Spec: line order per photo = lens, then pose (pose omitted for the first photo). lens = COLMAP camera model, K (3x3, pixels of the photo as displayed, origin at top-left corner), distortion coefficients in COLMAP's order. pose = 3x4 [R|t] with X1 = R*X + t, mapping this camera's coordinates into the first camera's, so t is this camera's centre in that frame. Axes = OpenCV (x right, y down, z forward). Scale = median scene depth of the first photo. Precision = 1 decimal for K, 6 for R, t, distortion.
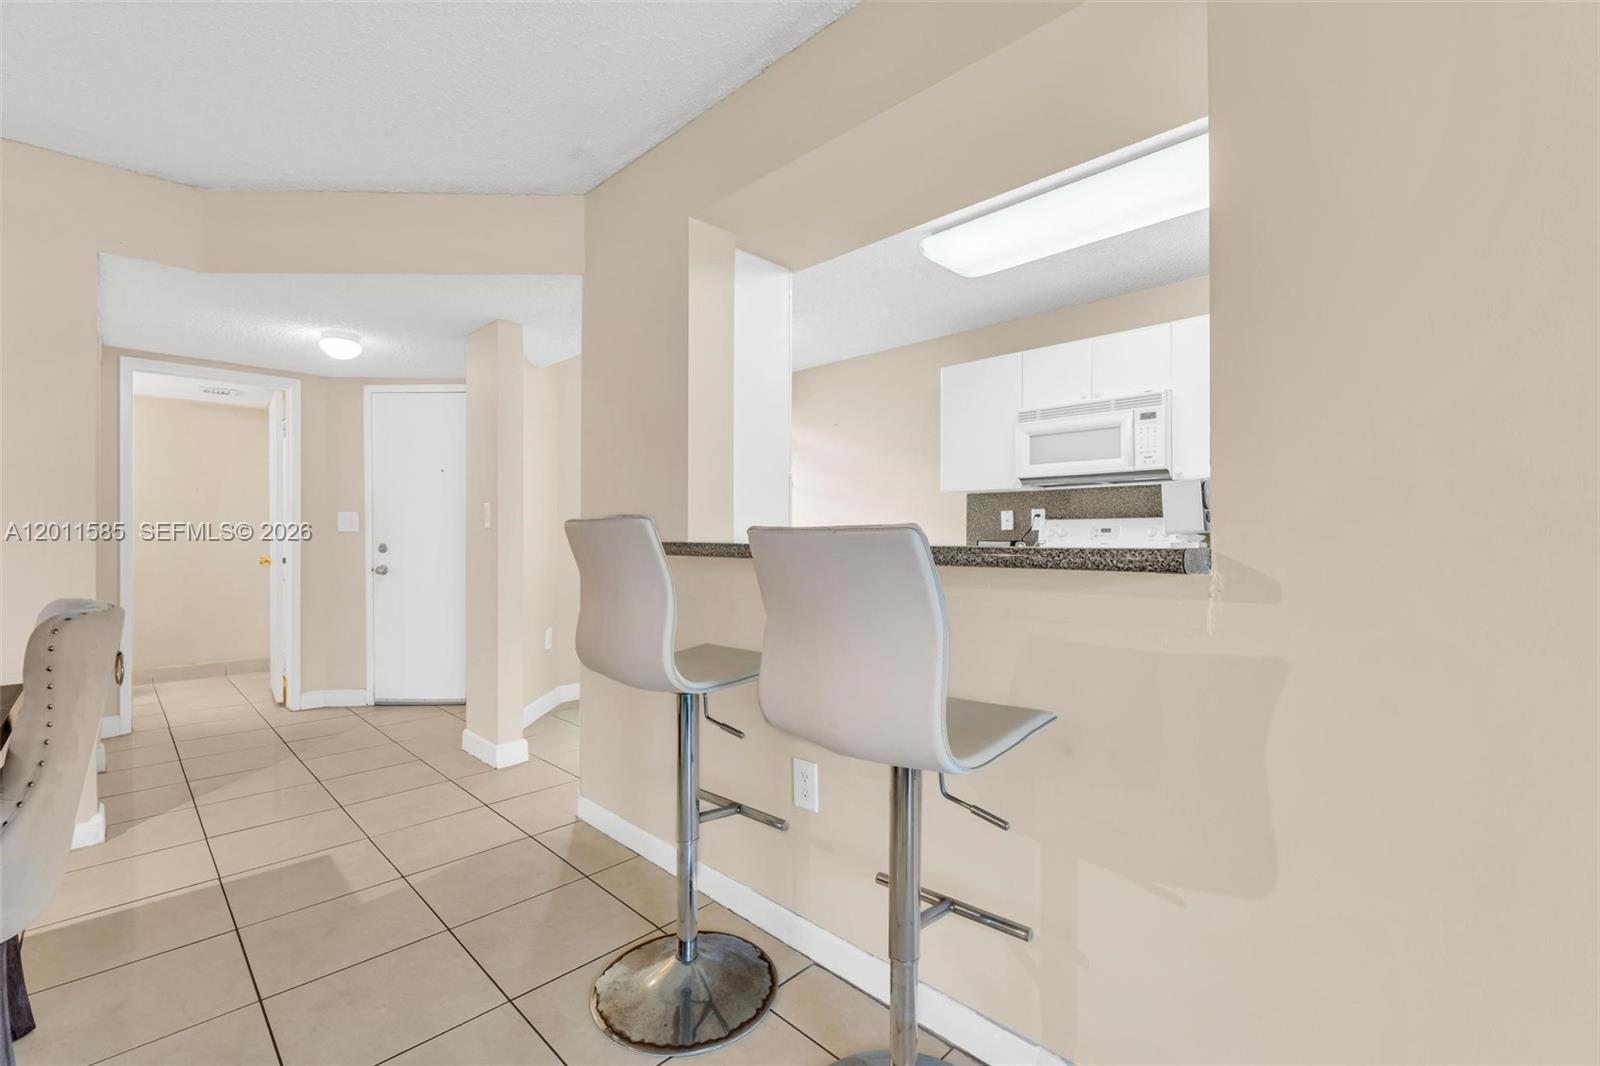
lens RADIAL K [[682.5, 0, 804.0], [0, 682.5, 536.8], [0, 0, 1]] dist [-0.004479, -0.000066]
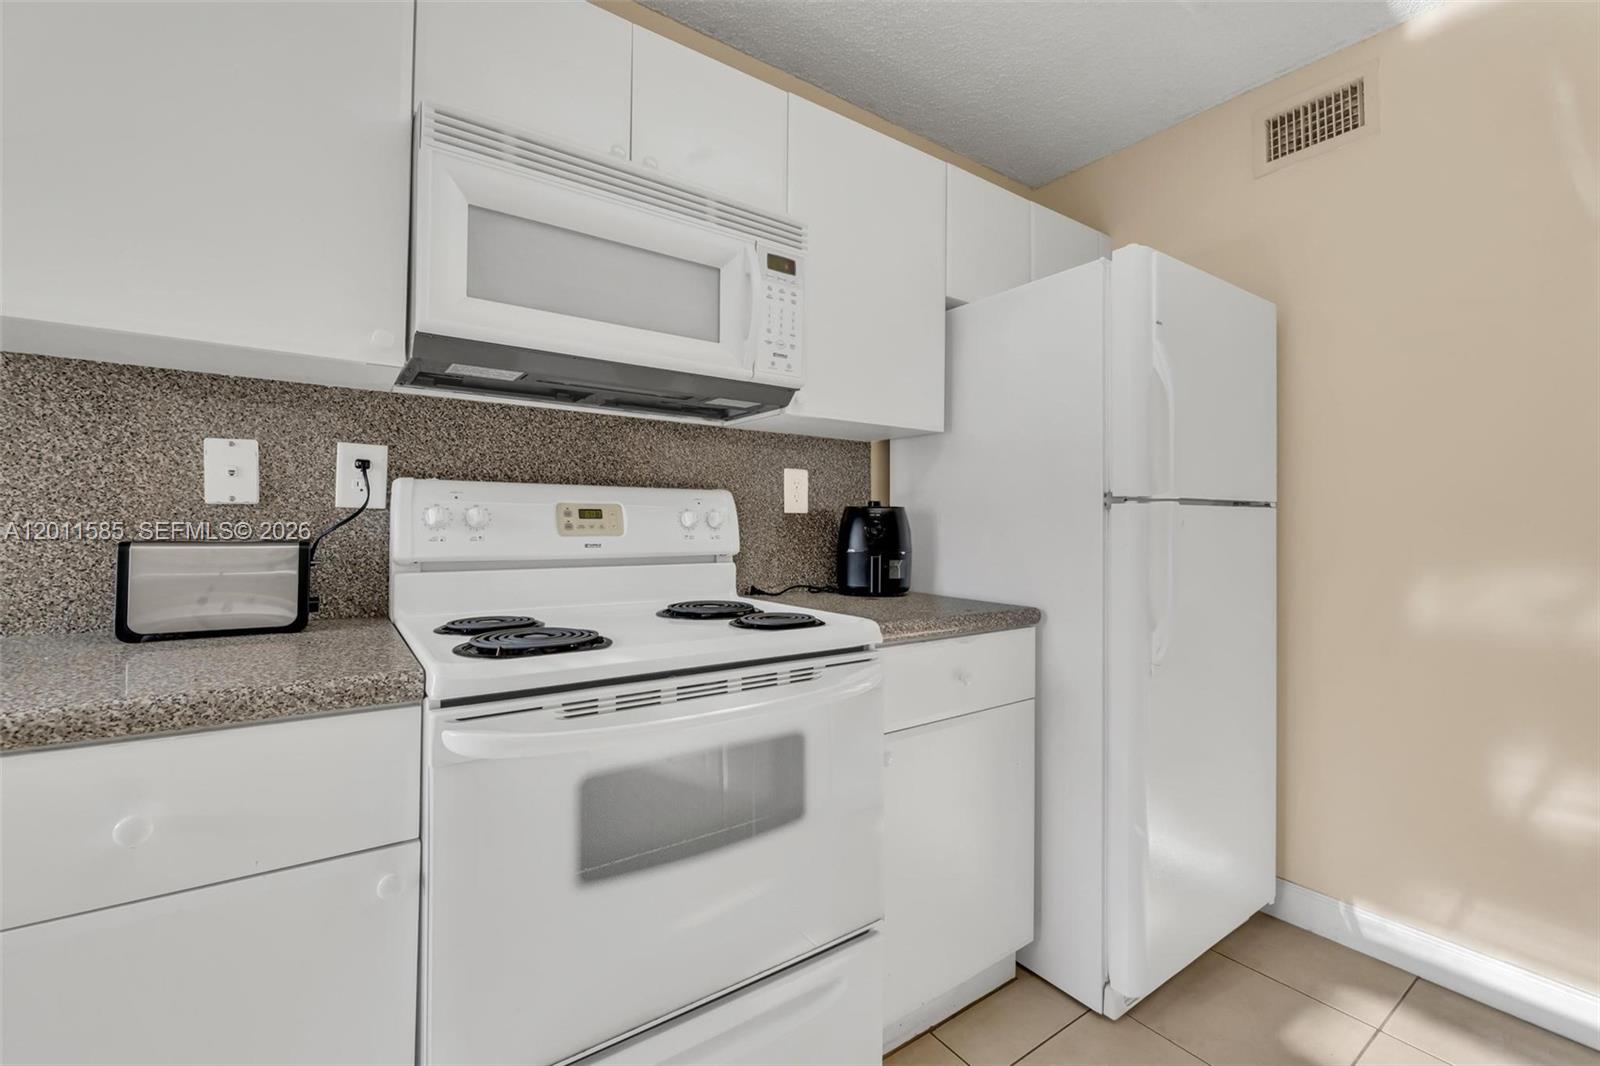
lens RADIAL K [[682.5, 0, 816.3], [0, 682.5, 519.4], [0, 0, 1]] dist [-0.004479, -0.000066]
pose [[0.169828, 0.008258, 0.985439, 0.058135], [-0.011084, 0.999918, -0.006469, -0.004901], [-0.985411, -0.009825, 0.169905, 0.831496]]
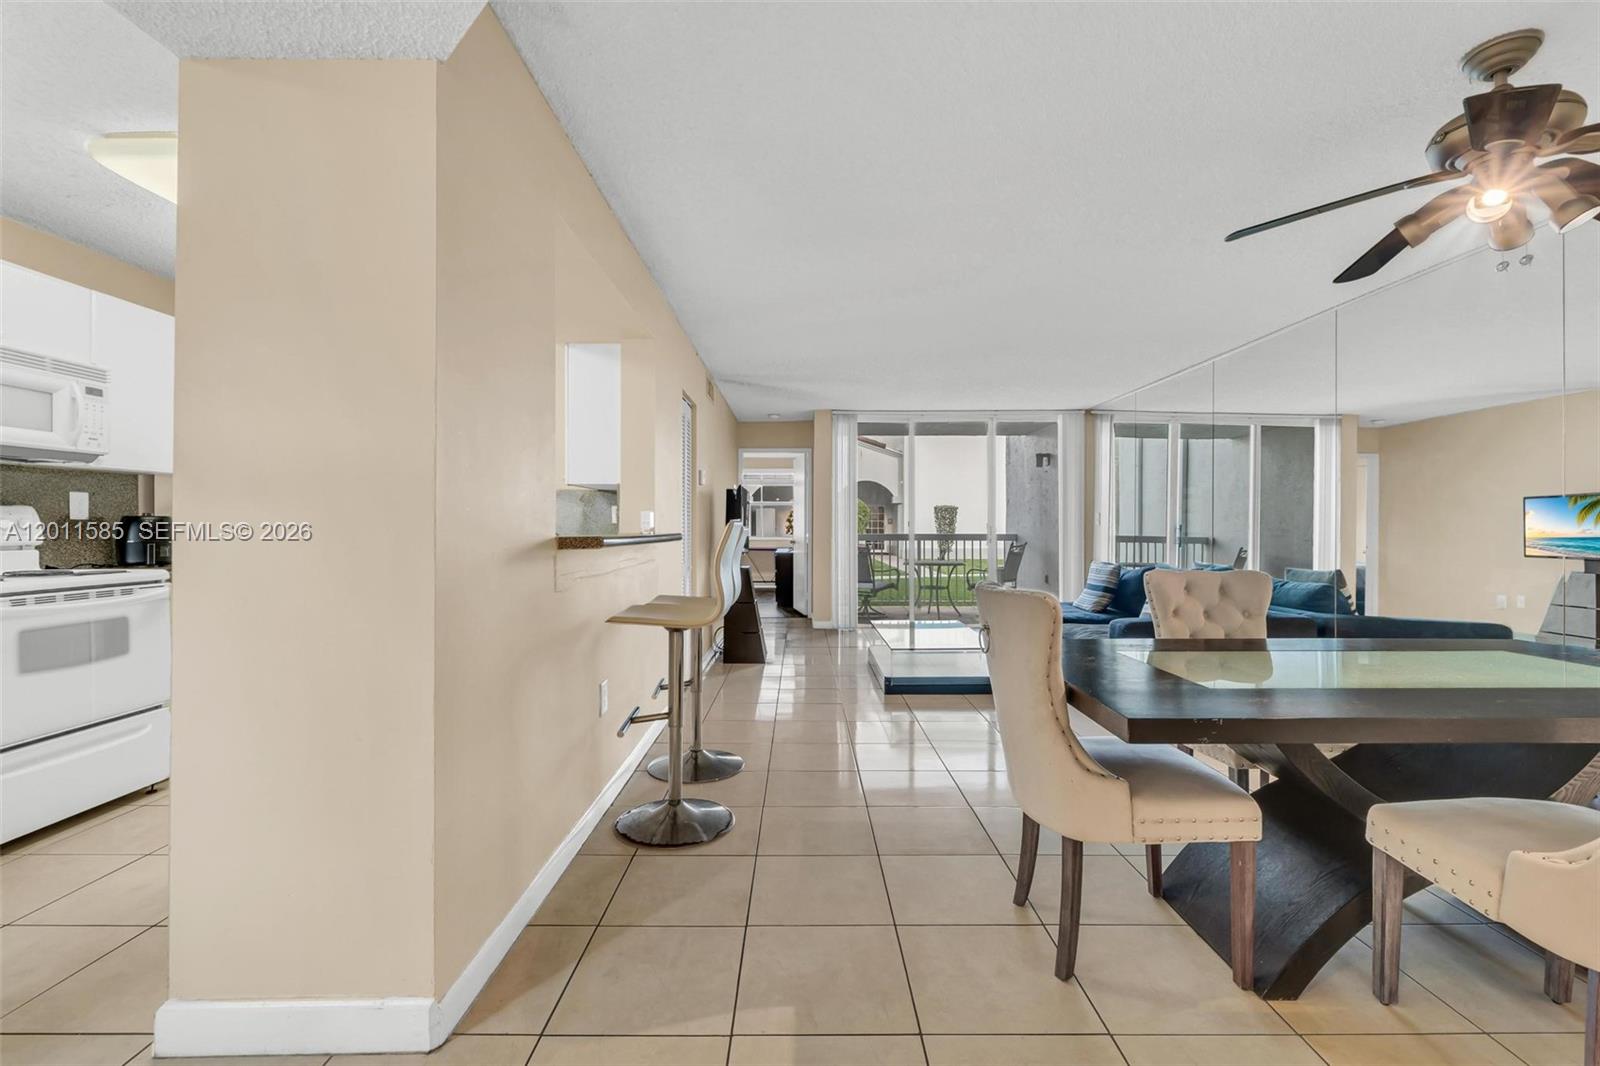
lens RADIAL K [[682.5, 0, 800.3], [0, 682.5, 524.3], [0, 0, 1]] dist [-0.004479, -0.000066]
pose [[-0.694777, 0.003177, 0.719218, -0.696826], [-0.001762, 0.999980, -0.006119, -0.003266], [-0.719223, -0.005519, -0.694757, 0.881412]]
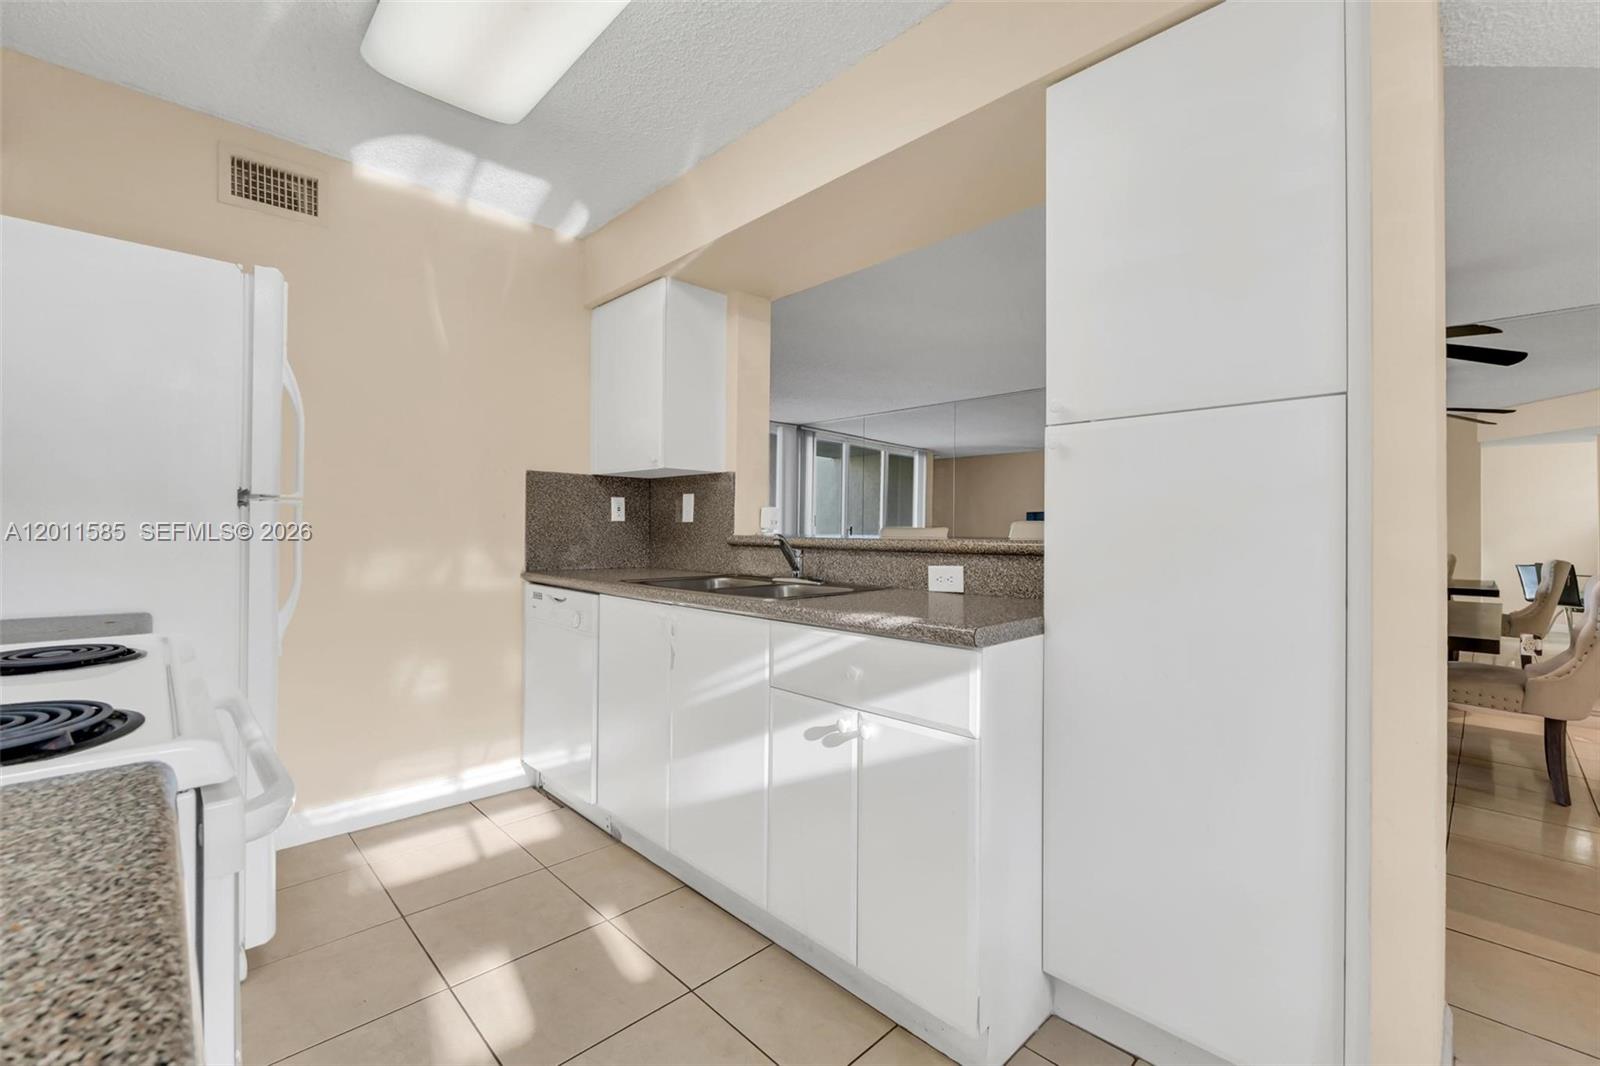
lens RADIAL K [[682.5, 0, 799.3], [0, 682.5, 528.6], [0, 0, 1]] dist [-0.004479, -0.000066]
pose [[-0.999672, -0.011281, 0.023010, 0.132545], [-0.011318, 0.999935, -0.001475, -0.004180], [-0.022992, -0.001735, -0.999734, 1.175408]]
